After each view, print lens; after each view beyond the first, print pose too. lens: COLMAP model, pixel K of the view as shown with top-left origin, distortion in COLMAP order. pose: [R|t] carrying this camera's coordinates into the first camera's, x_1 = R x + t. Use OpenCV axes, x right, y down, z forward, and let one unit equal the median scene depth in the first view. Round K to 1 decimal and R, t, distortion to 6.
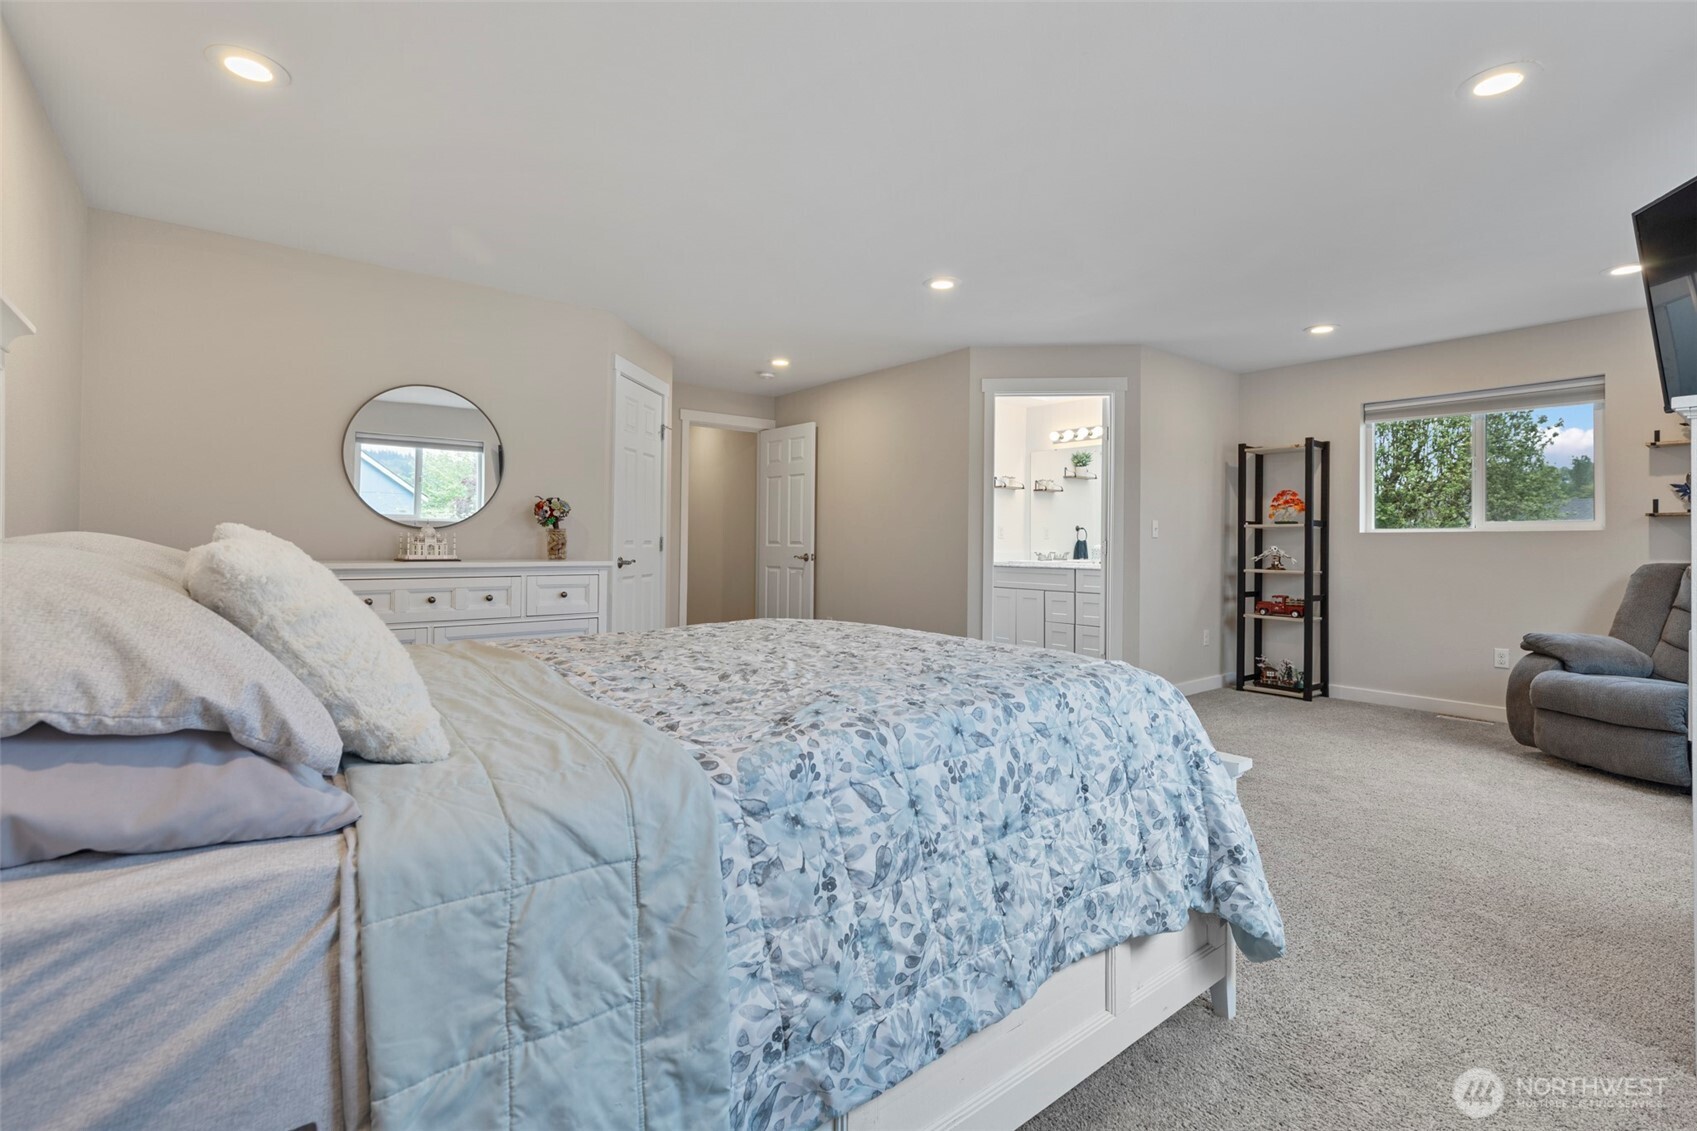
lens RADIAL K [[771.1, 0, 849.8], [0, 771.1, 558.7], [0, 0, 1]] dist [-0.000091, -0.000003]
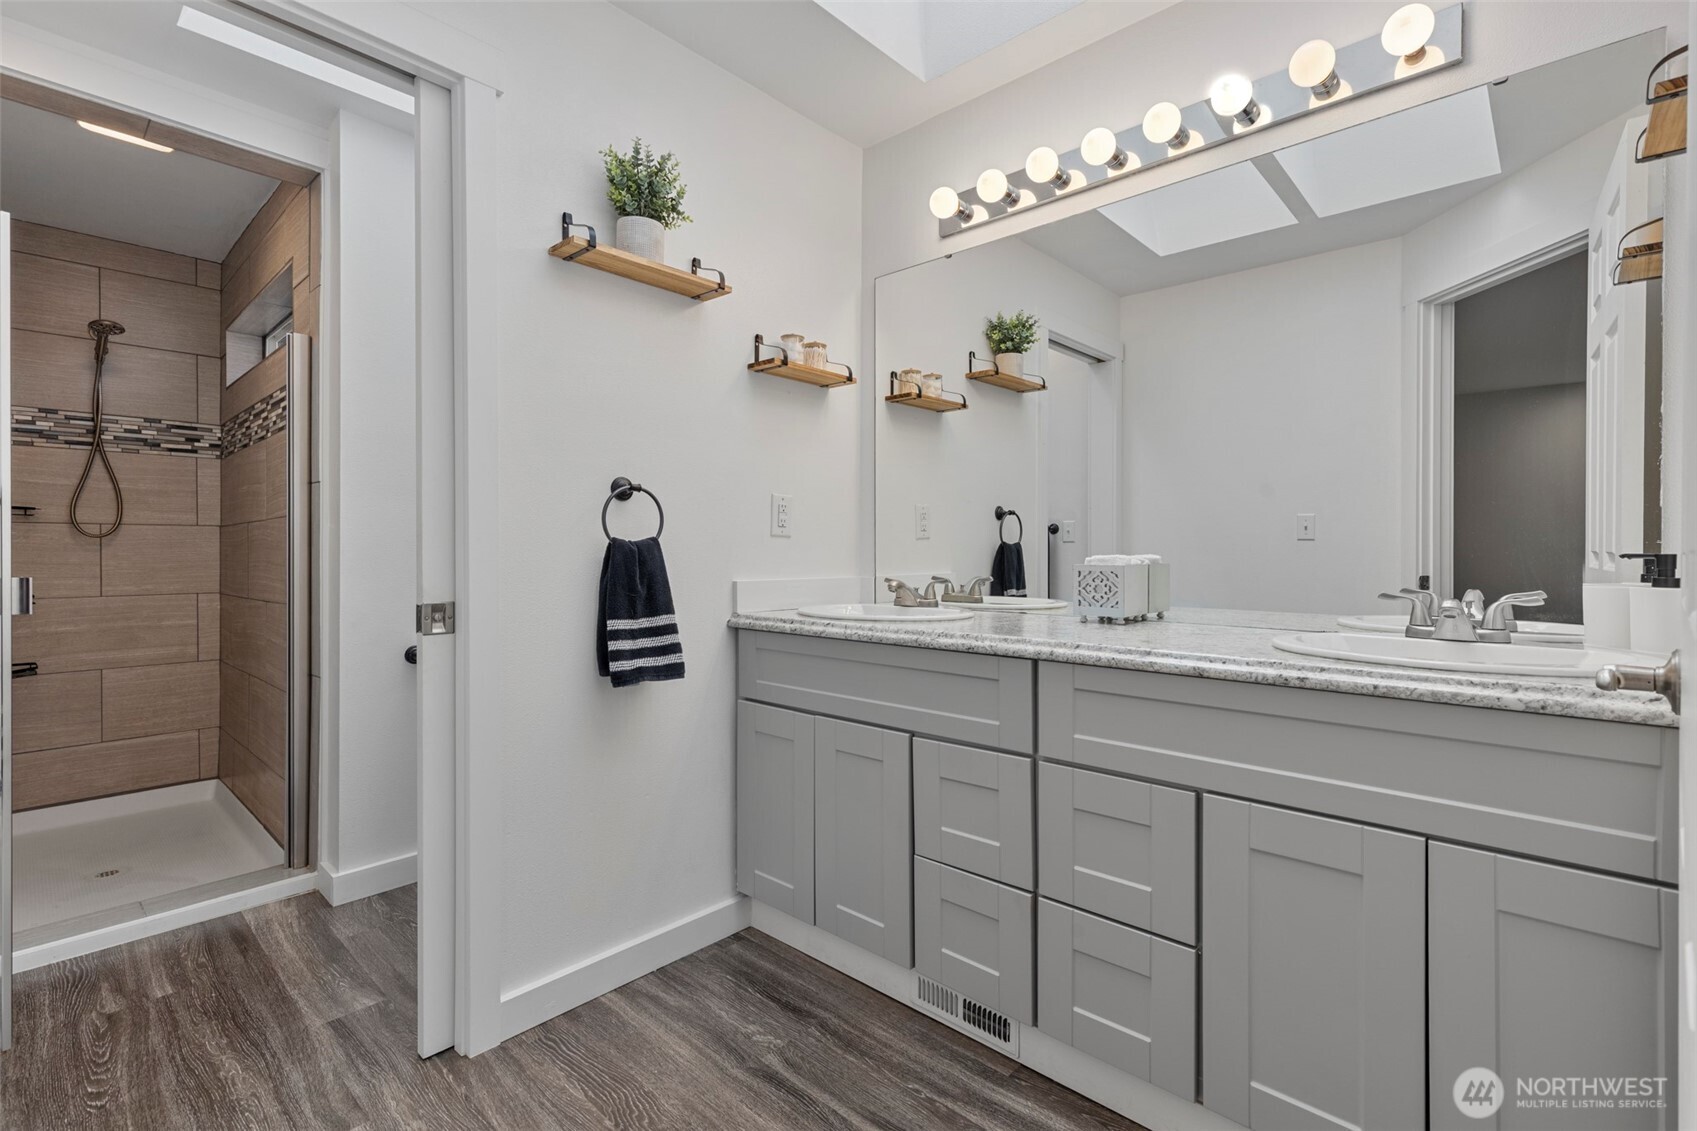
lens RADIAL K [[771.1, 0, 846.2], [0, 771.1, 559.2], [0, 0, 1]] dist [-0.000091, -0.000003]
pose [[0.989447, 0.000854, 0.144895, 0.164144], [0.000192, 0.999974, -0.007207, -0.013155], [-0.144897, 0.007159, 0.989421, 0.634749]]
